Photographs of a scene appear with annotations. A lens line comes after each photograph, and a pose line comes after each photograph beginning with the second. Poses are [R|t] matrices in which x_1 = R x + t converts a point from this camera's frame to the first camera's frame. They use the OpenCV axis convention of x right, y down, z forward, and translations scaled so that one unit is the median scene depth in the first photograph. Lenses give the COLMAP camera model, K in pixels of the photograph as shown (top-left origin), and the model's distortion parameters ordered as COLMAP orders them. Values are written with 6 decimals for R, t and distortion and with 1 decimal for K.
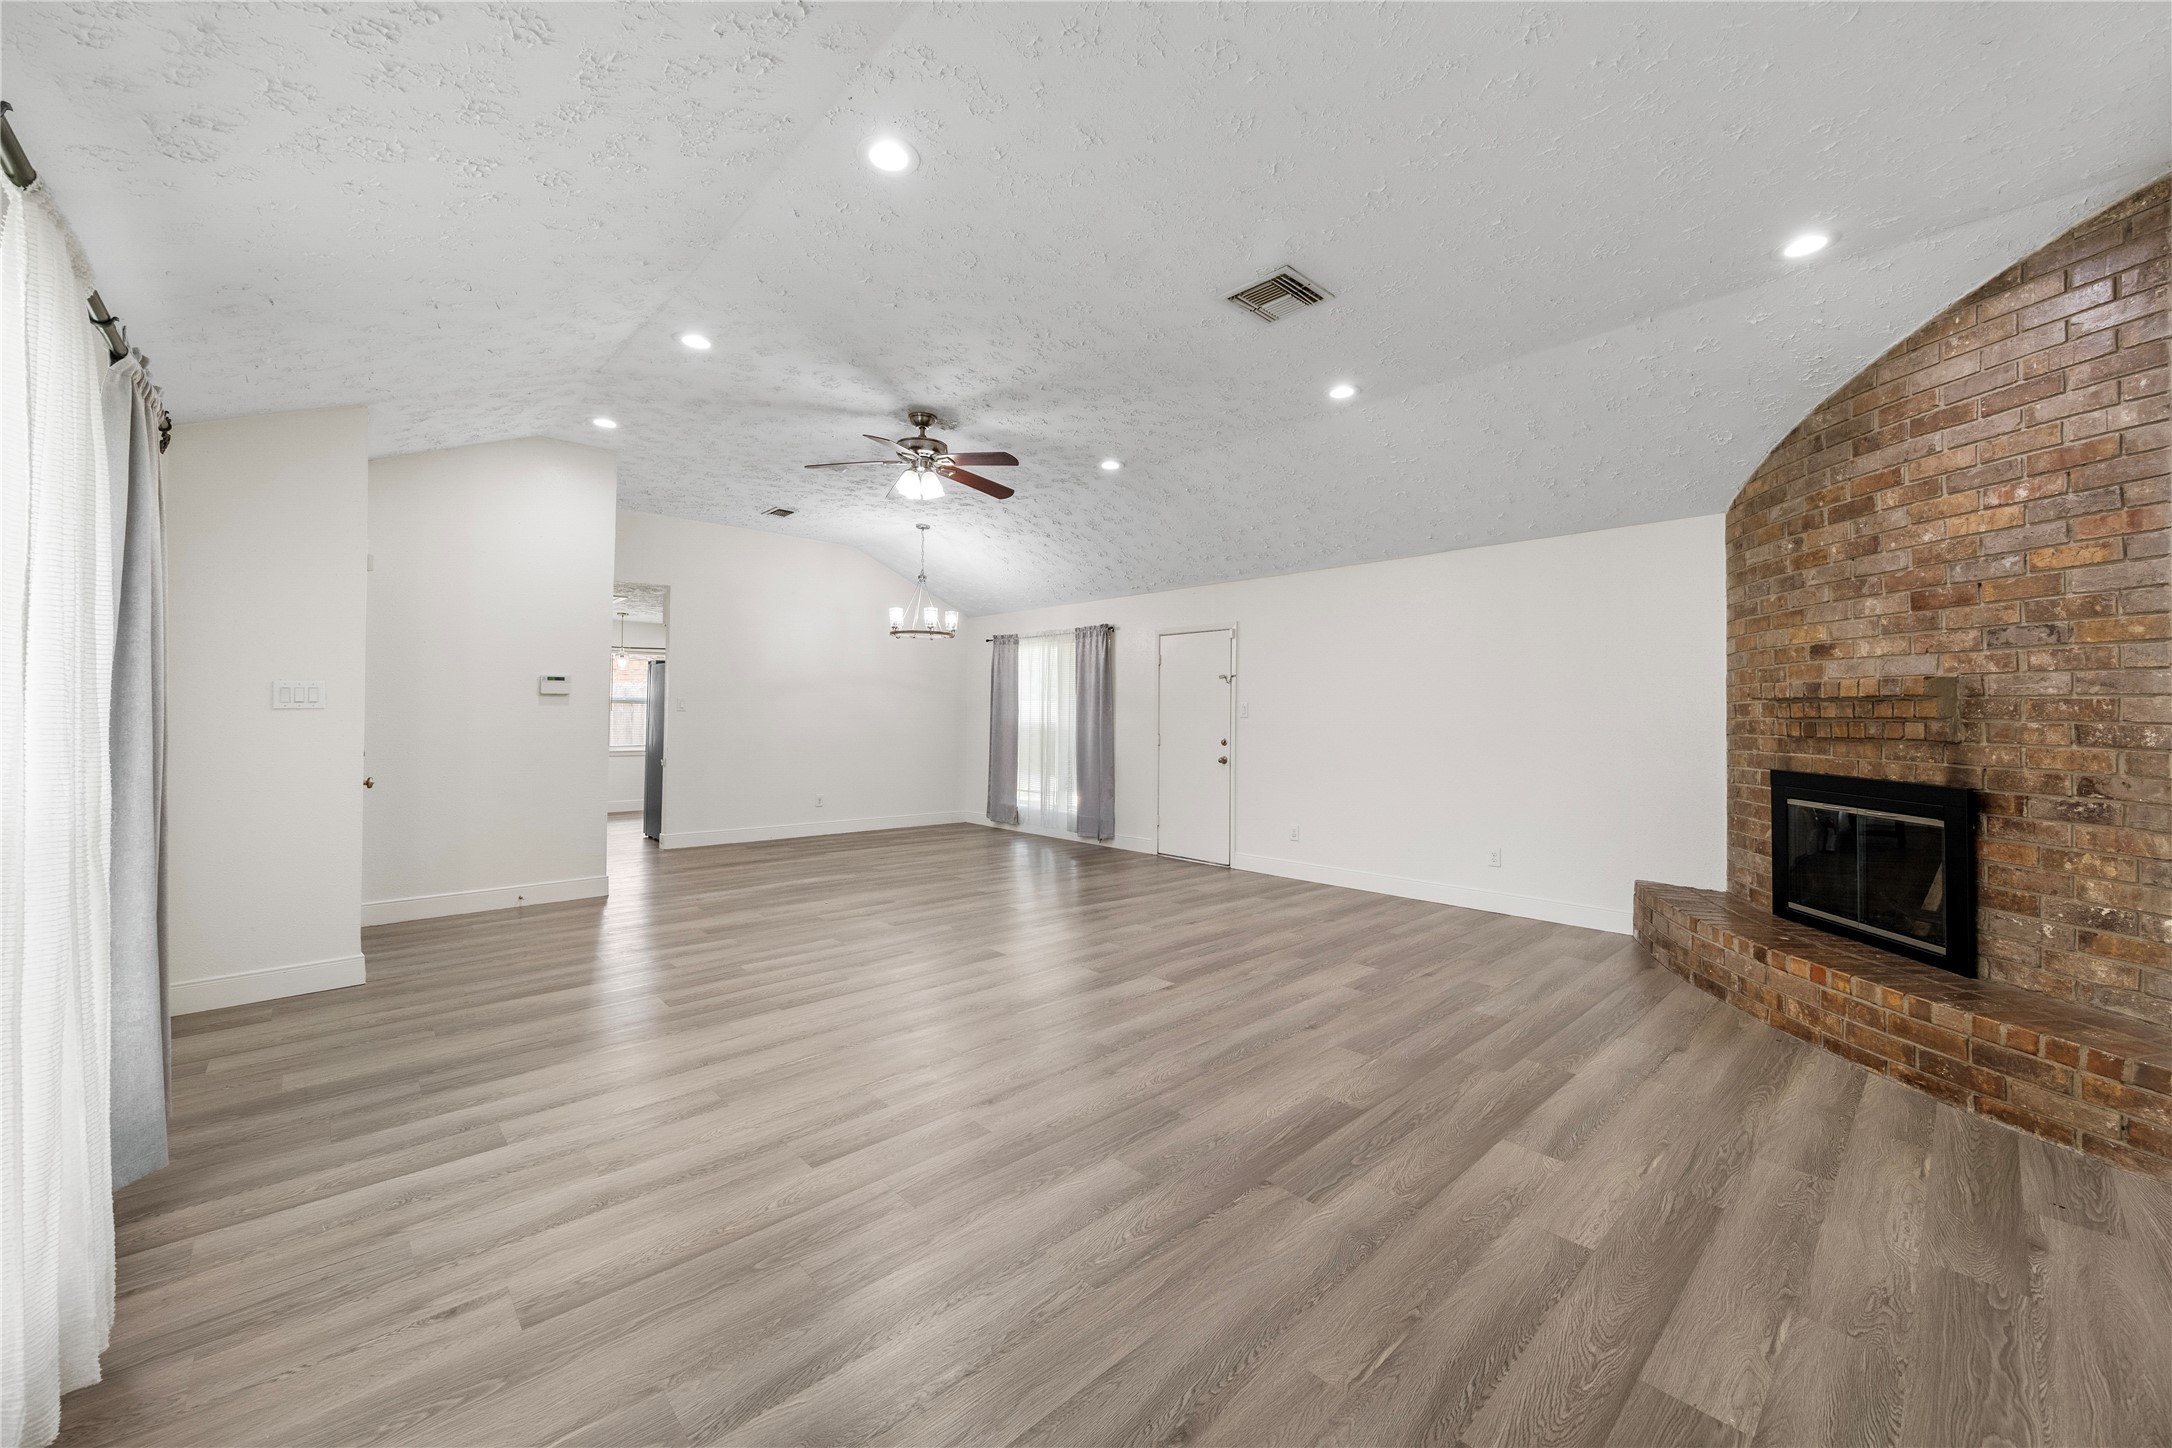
lens RADIAL K [[833.3, 0, 1088.5], [0, 833.3, 712.4], [0, 0, 1]] dist [-0.003661, 0.001098]
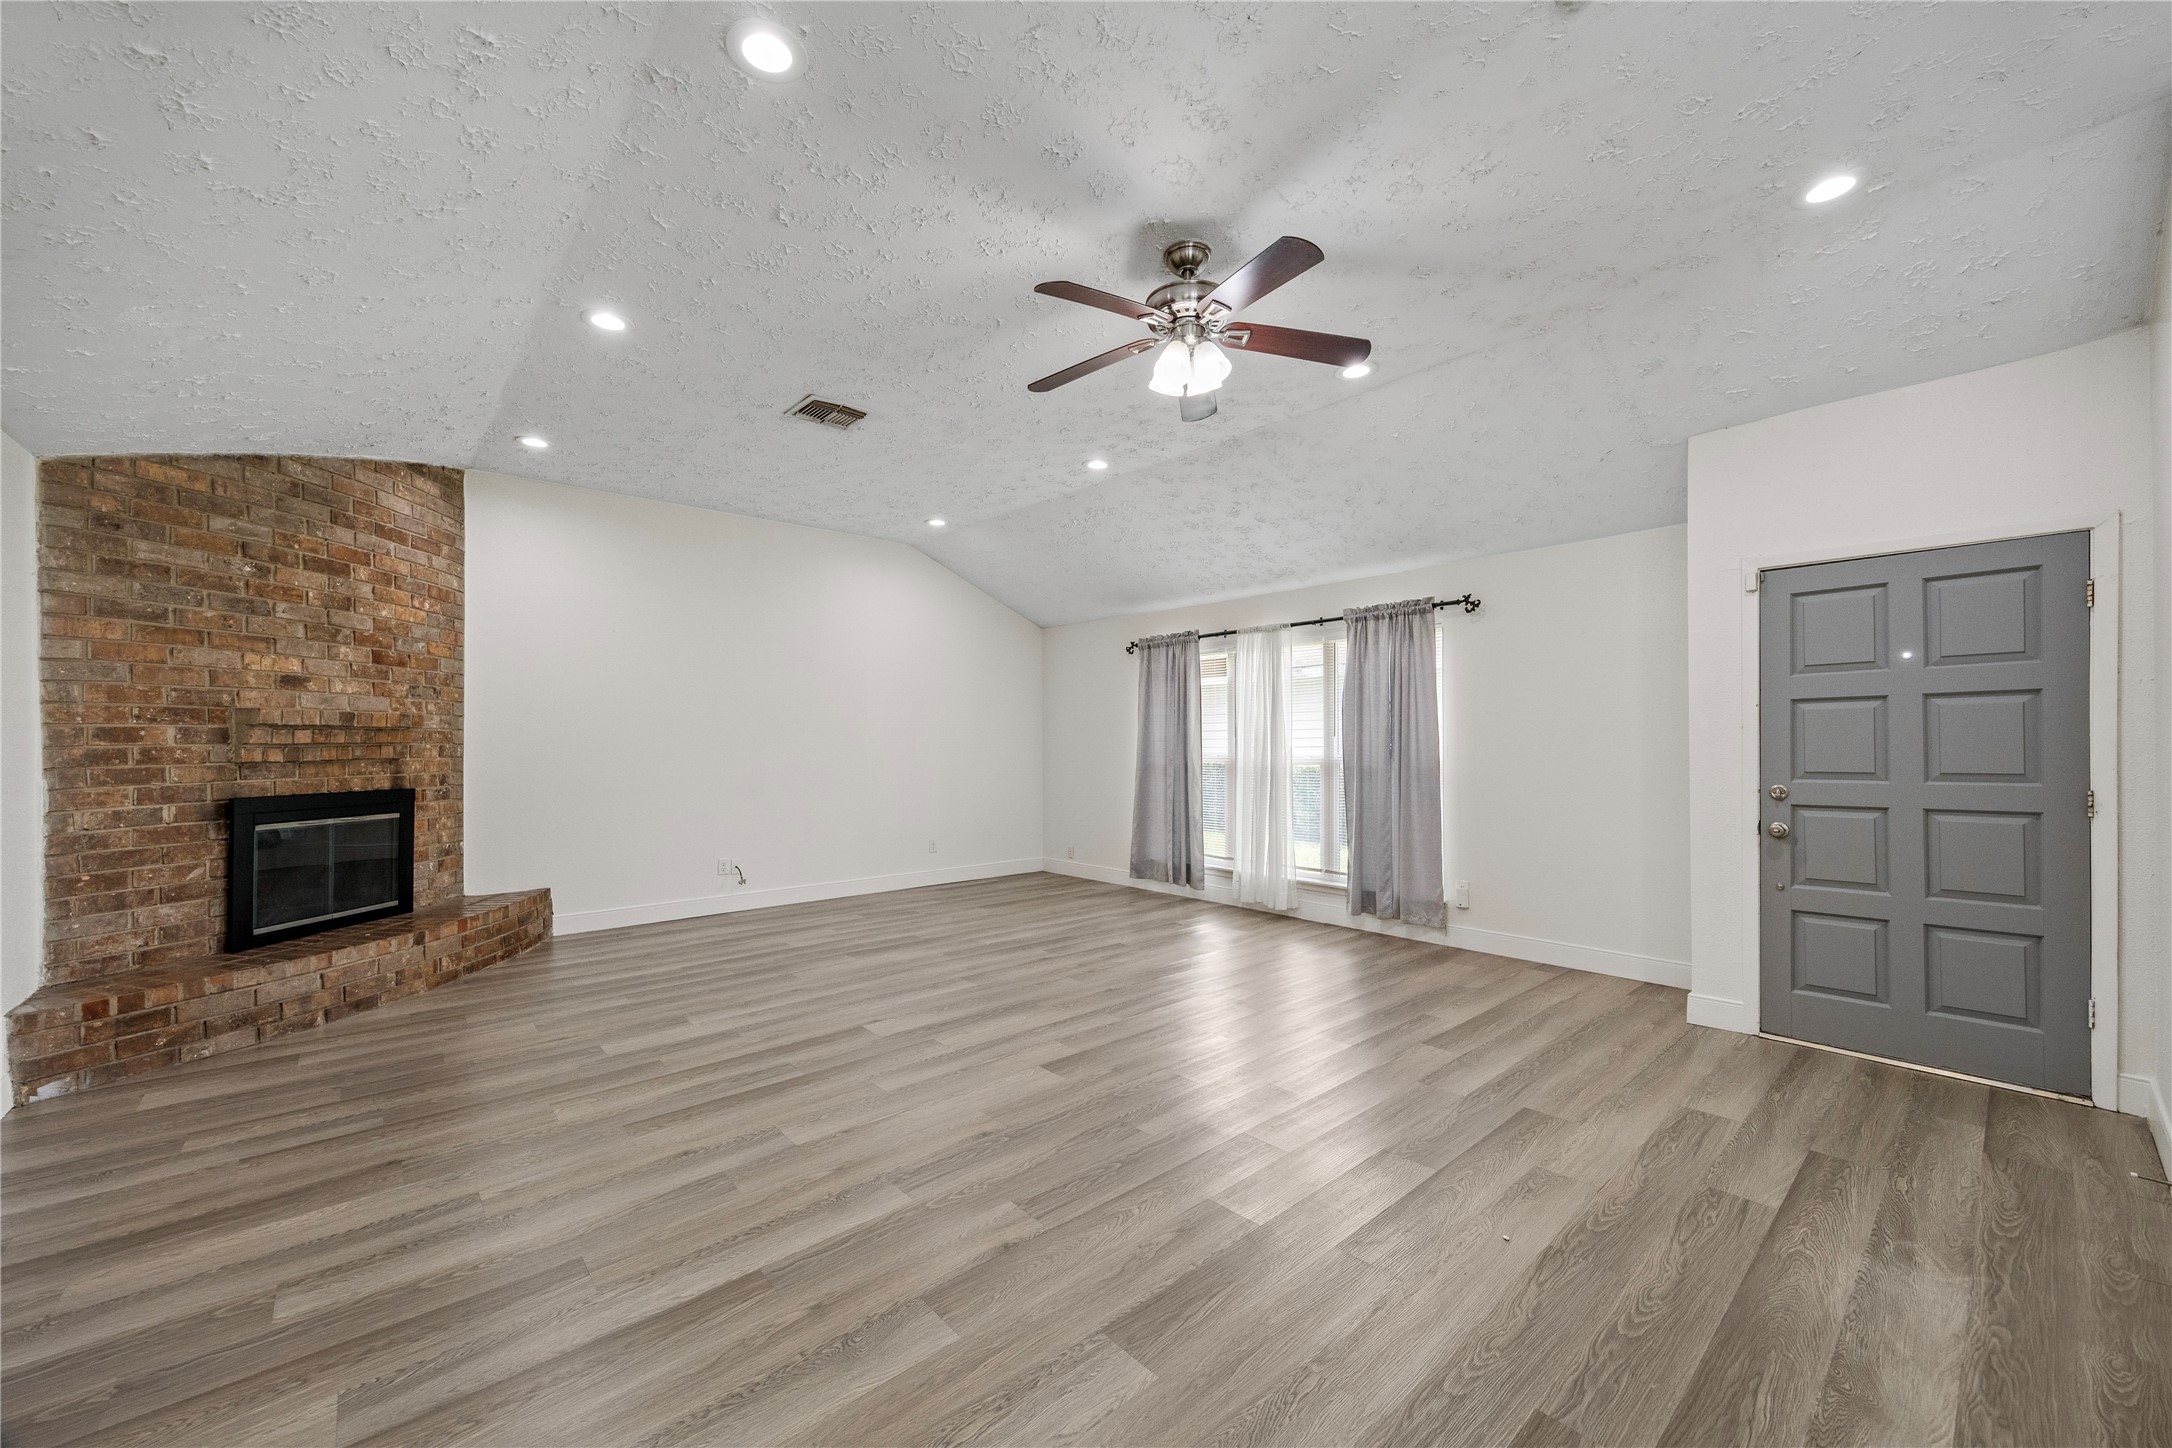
lens RADIAL K [[833.3, 0, 1089.7], [0, 833.3, 747.6], [0, 0, 1]] dist [-0.003661, 0.001098]
pose [[-0.999602, -0.006698, 0.027400, -0.175067], [-0.006381, 0.999912, 0.011638, -0.006633], [-0.027476, 0.011458, -0.999557, 1.891746]]
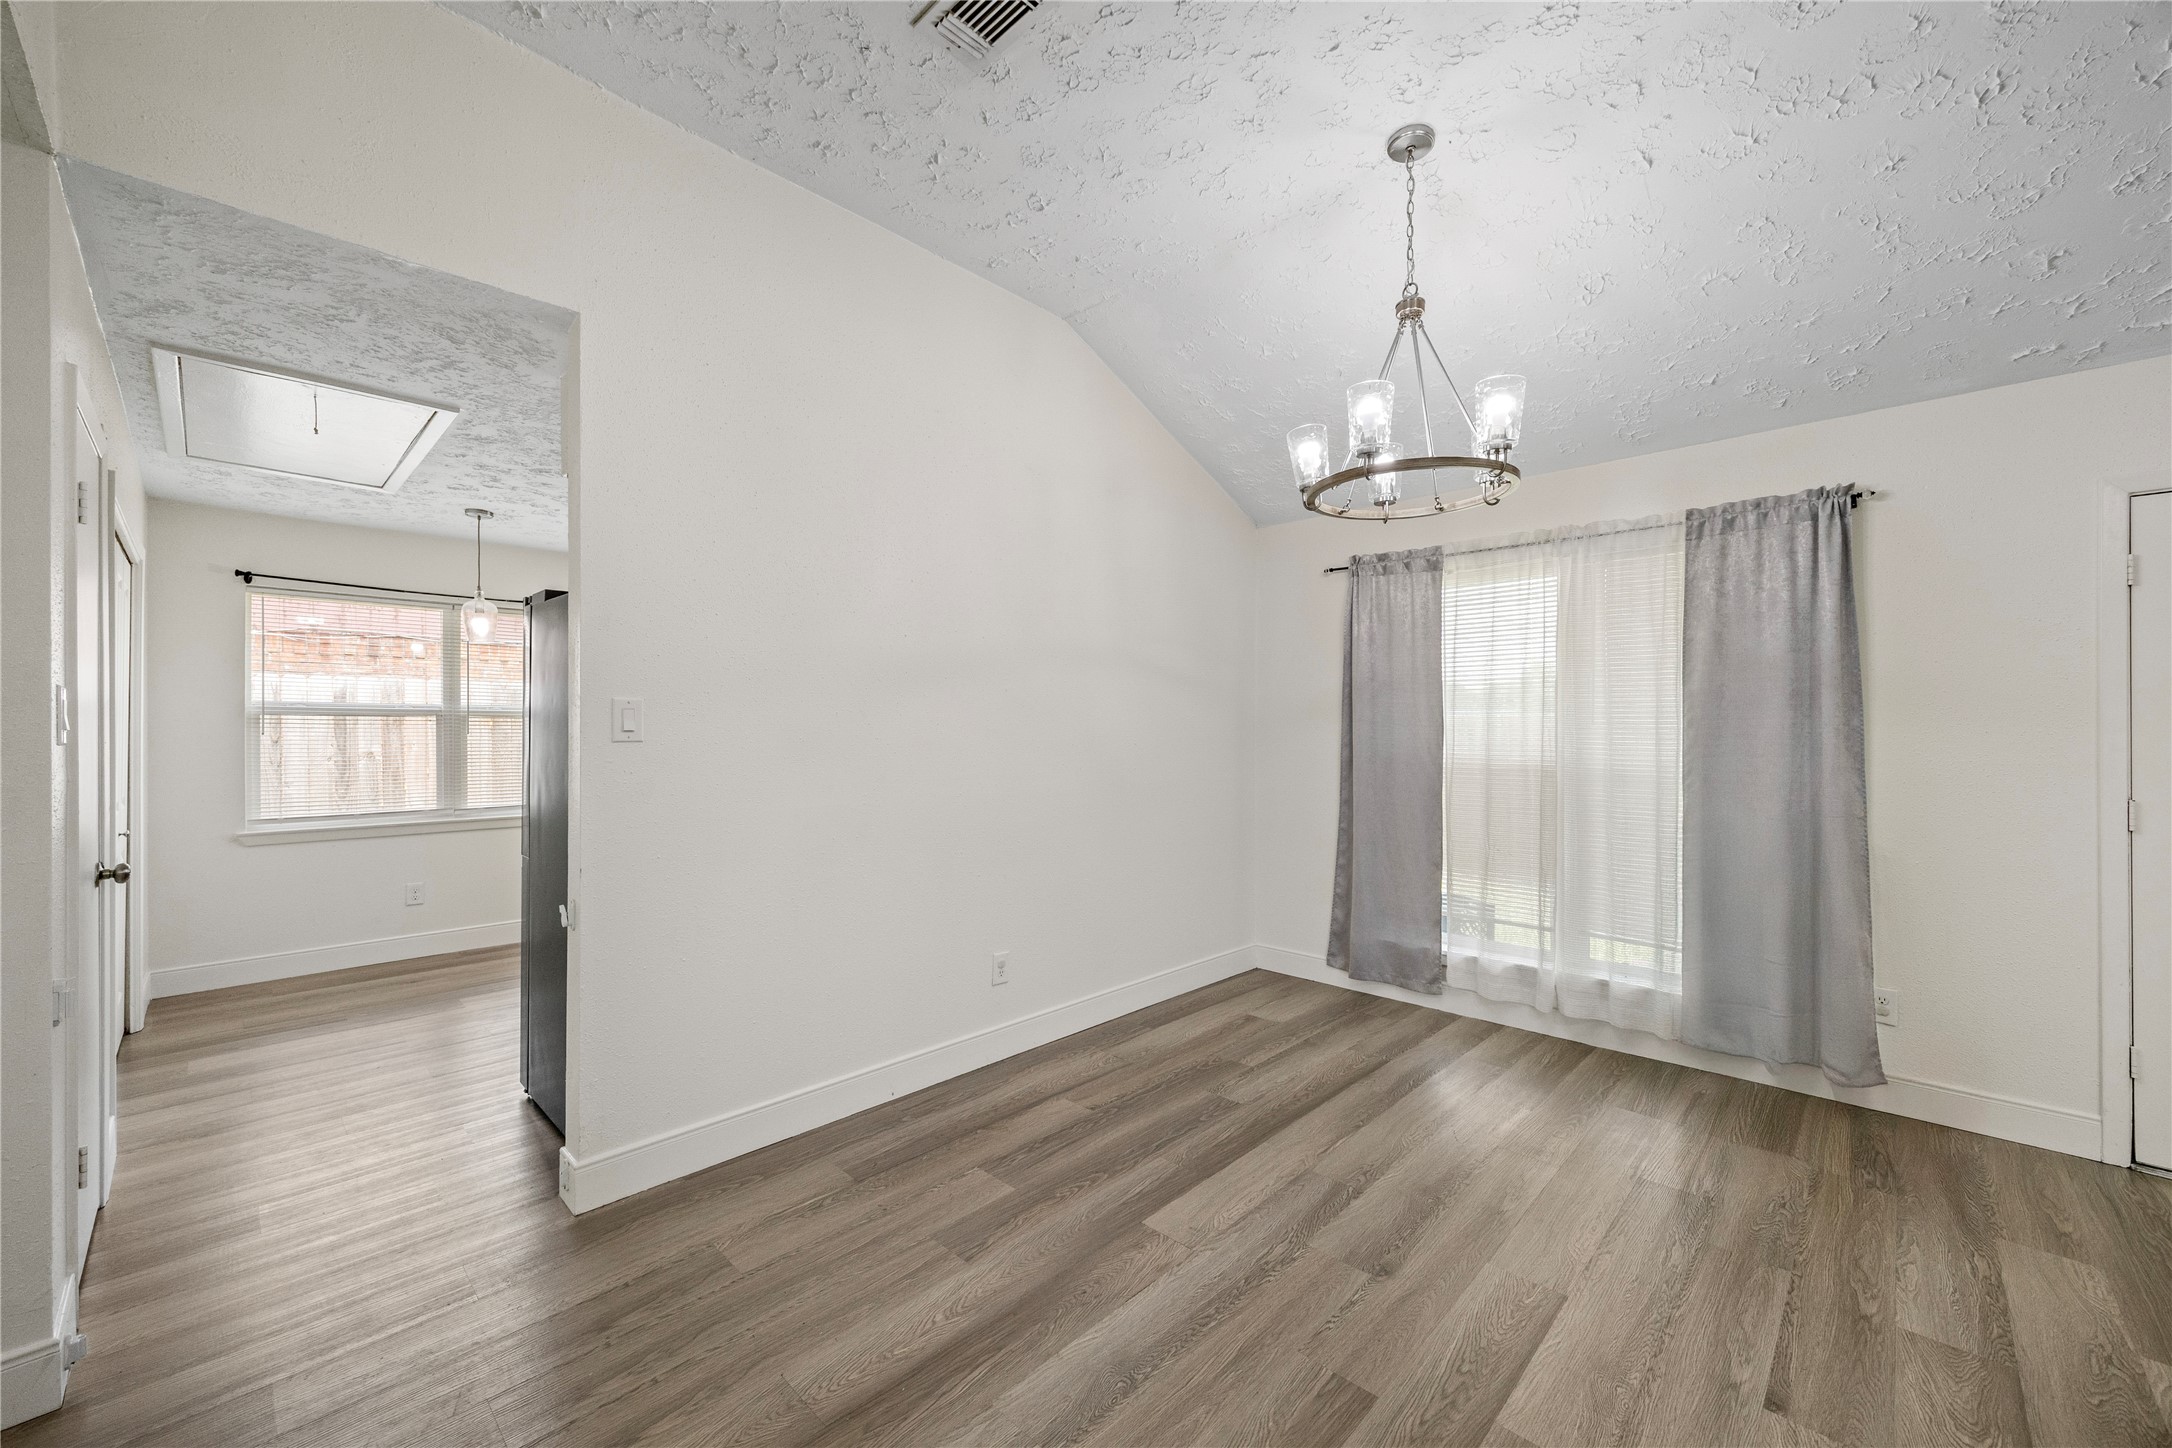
lens RADIAL K [[833.3, 0, 1075.1], [0, 833.3, 724.4], [0, 0, 1]] dist [-0.003661, 0.001098]
pose [[0.998807, -0.003103, 0.048725, -0.648112], [0.003331, 0.999984, -0.004607, -0.004935], [-0.048710, 0.004764, 0.998802, 1.309896]]
